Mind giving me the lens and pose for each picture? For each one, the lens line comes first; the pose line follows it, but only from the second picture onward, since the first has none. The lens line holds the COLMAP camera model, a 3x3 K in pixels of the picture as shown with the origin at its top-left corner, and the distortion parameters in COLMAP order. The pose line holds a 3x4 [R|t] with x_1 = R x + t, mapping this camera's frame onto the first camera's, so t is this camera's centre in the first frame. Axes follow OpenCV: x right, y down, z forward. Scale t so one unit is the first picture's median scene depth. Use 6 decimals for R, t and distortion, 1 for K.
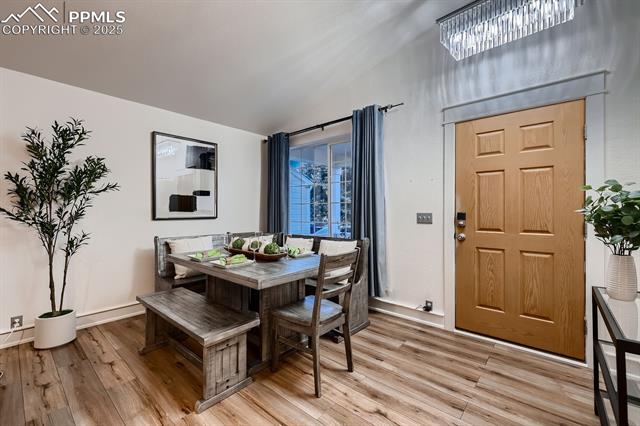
lens RADIAL K [[267.4, 0, 322.1], [0, 267.4, 209.5], [0, 0, 1]] dist [0.001871, 0.000527]
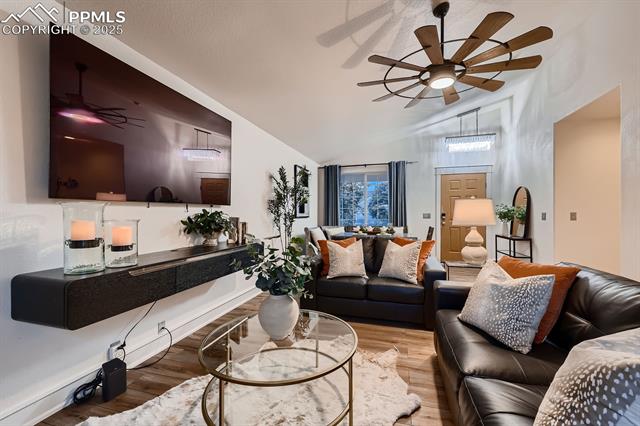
lens RADIAL K [[267.4, 0, 318.5], [0, 267.4, 214.5], [0, 0, 1]] dist [0.001871, 0.000527]
pose [[0.916632, 0.002168, 0.399726, -1.249515], [-0.004028, 0.999985, 0.003811, 0.015533], [-0.399711, -0.005103, 0.916627, -0.640028]]
